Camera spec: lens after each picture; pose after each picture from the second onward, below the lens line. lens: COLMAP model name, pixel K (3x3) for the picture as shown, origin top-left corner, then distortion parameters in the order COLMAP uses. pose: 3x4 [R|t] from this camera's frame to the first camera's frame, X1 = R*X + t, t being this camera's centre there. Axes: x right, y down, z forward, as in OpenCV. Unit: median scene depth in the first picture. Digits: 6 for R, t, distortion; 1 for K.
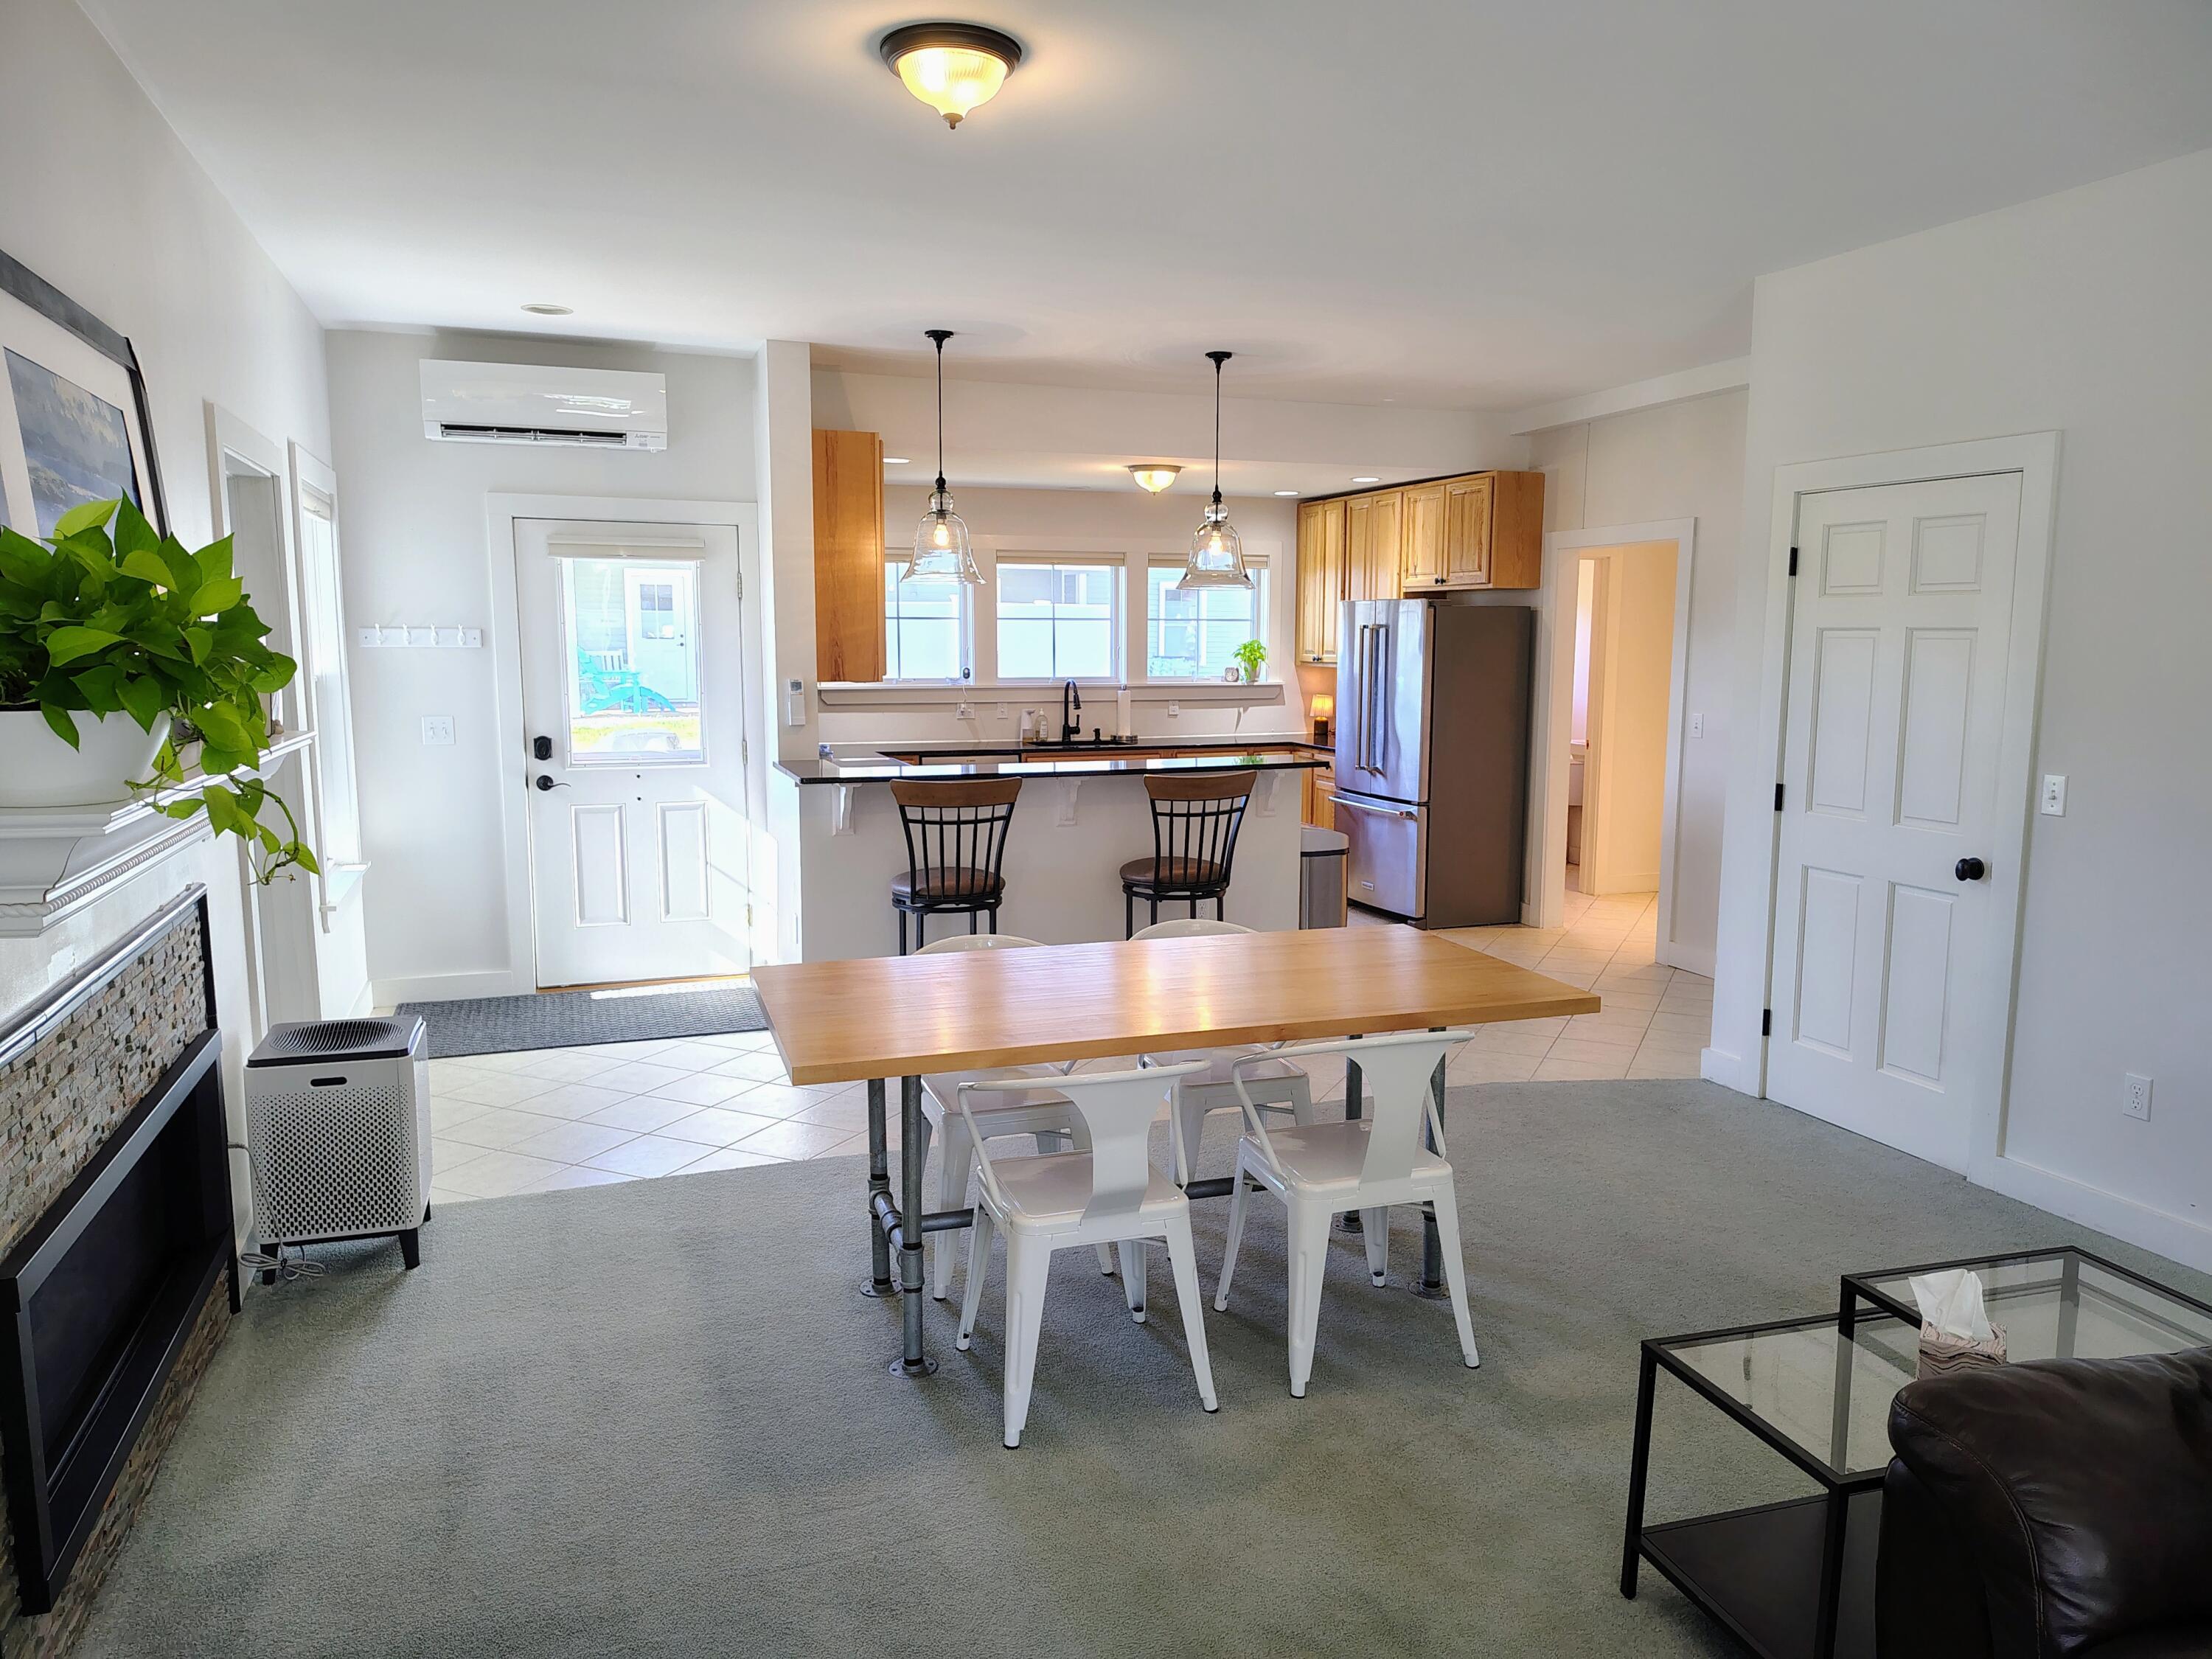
lens RADIAL K [[1511.0, 0, 1093.4], [0, 1511.0, 831.6], [0, 0, 1]] dist [0.036990, -0.034166]
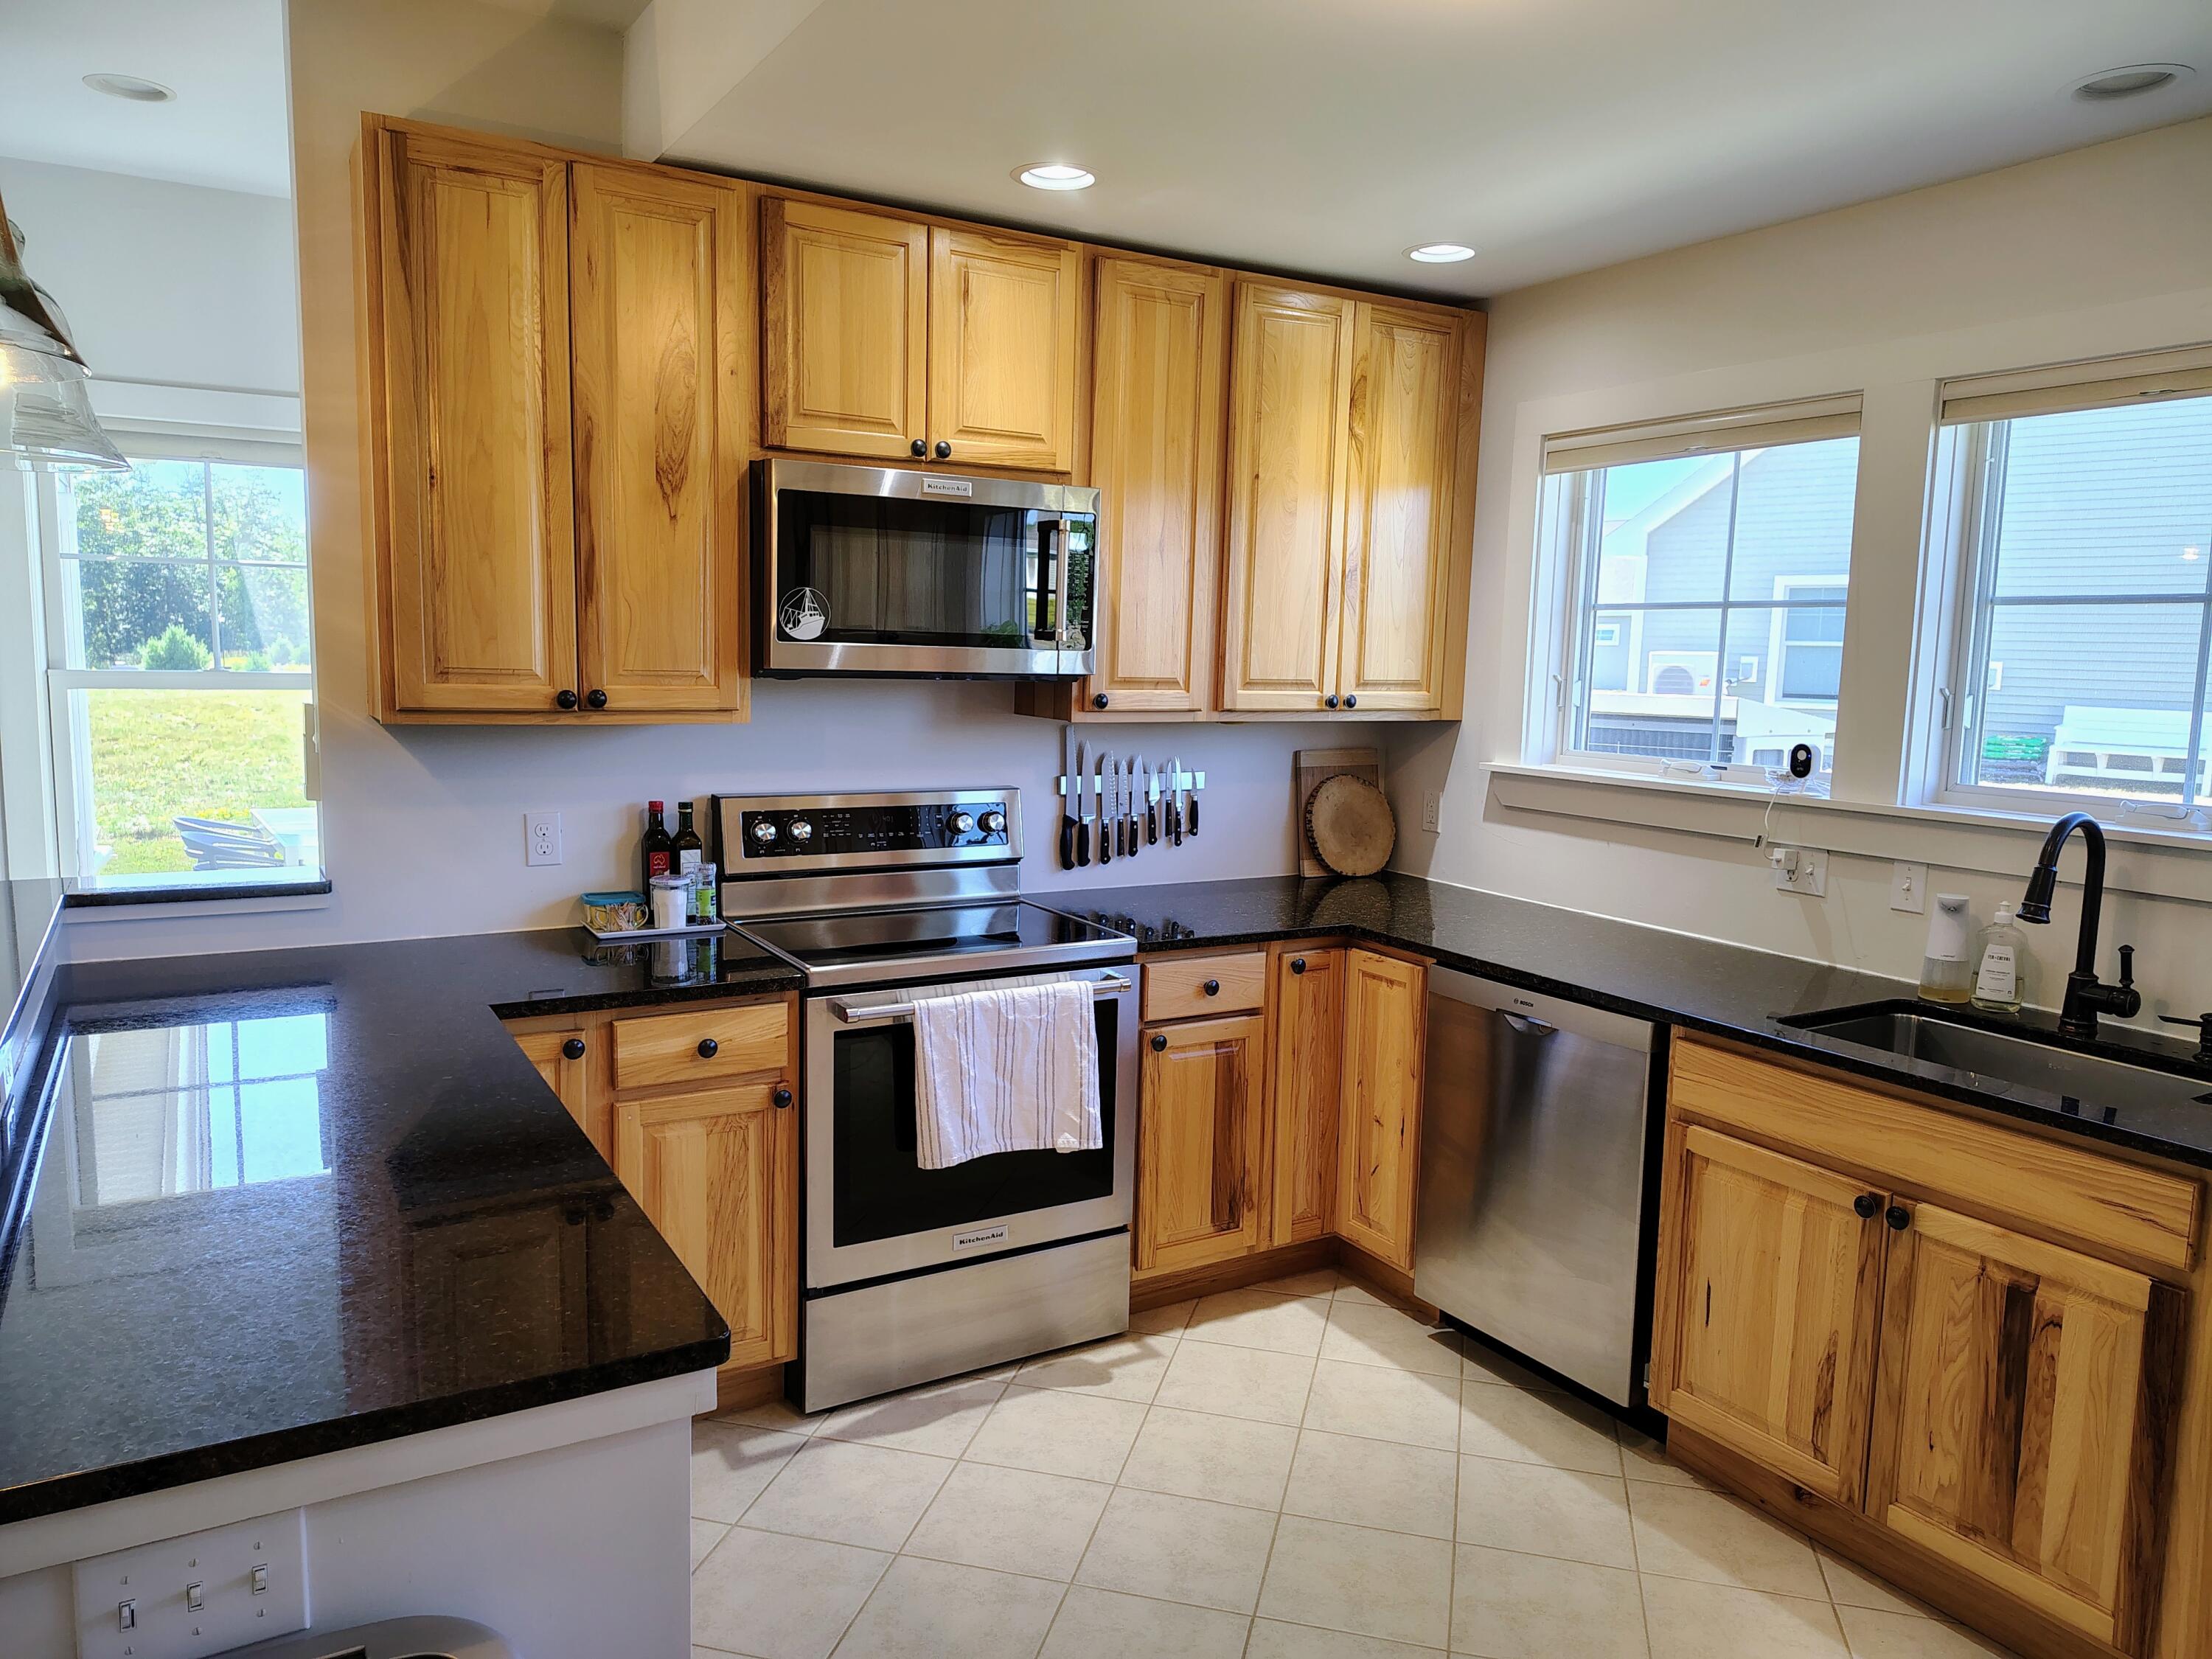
lens RADIAL K [[1511.0, 0, 1115.0], [0, 1511.0, 835.7], [0, 0, 1]] dist [0.036990, -0.034166]
pose [[0.189958, 0.125622, -0.973722, 0.215789], [-0.152037, 0.983580, 0.097234, -0.094437], [0.969949, 0.129571, 0.205939, 0.757269]]
